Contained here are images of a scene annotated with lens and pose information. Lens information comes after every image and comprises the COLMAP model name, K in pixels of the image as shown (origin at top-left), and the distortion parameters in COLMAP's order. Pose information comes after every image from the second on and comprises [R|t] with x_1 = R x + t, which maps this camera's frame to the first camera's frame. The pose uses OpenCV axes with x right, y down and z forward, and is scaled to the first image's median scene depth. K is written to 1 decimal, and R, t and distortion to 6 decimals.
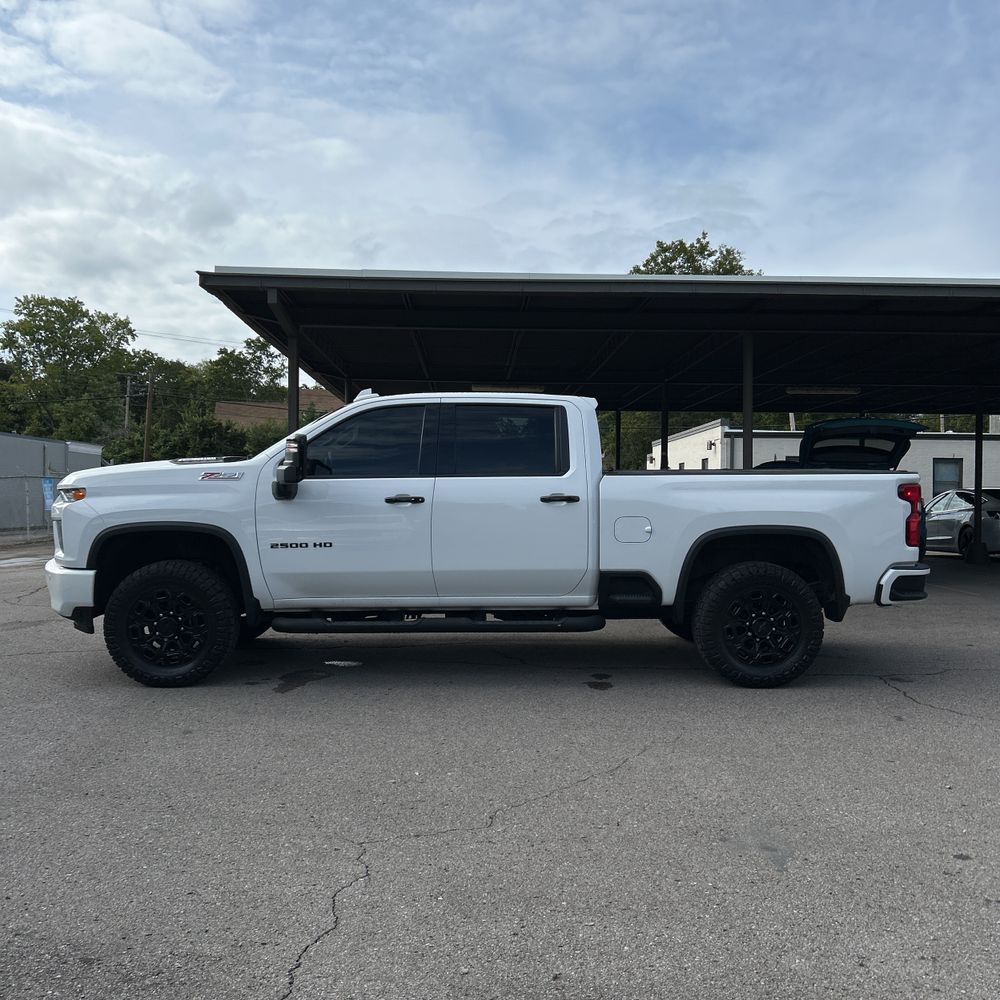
lens RADIAL K [[1043.9, 0, 533.2], [0, 1043.9, 471.6], [0, 0, 1]] dist [0.029958, 0.000000]
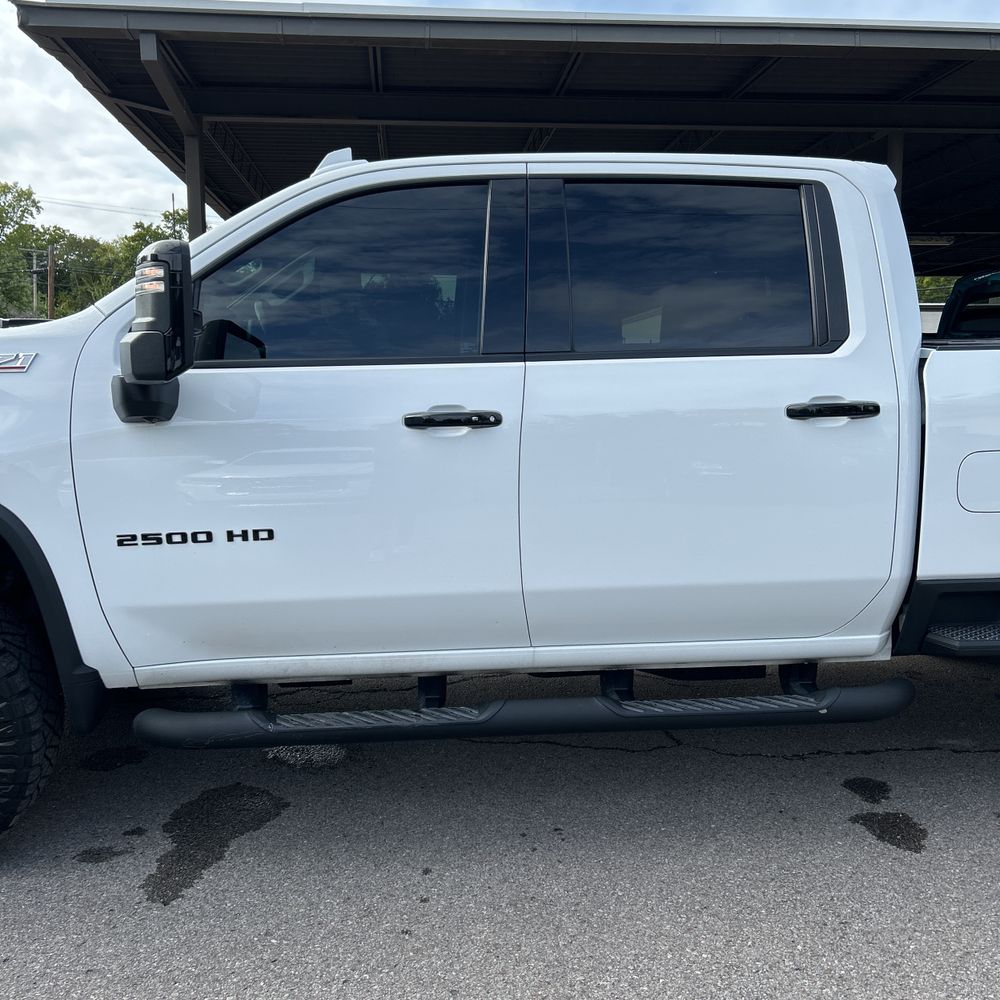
lens RADIAL K [[1043.9, 0, 507.5], [0, 1043.9, 493.7], [0, 0, 1]] dist [0.029958, 0.000000]
pose [[0.999275, -0.015955, 0.034574, -0.112417], [0.011250, 0.991154, 0.132241, 0.002778], [-0.036378, -0.131756, 0.990614, 0.580540]]
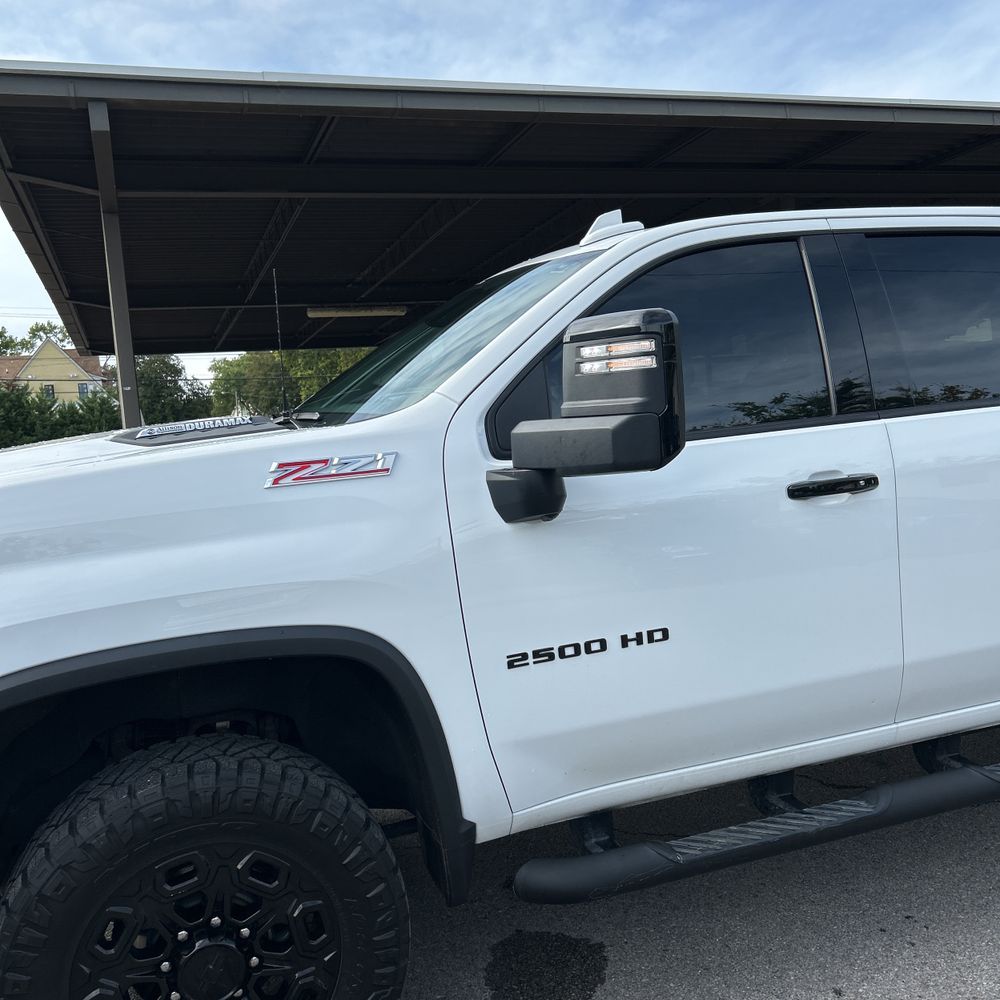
lens RADIAL K [[1043.9, 0, 515.0], [0, 1043.9, 470.1], [0, 0, 1]] dist [0.029958, 0.000000]
pose [[0.955173, -0.094251, 0.280644, -0.322177], [0.081346, 0.995037, 0.057311, -0.008693], [-0.284653, -0.031912, 0.958099, 0.653075]]
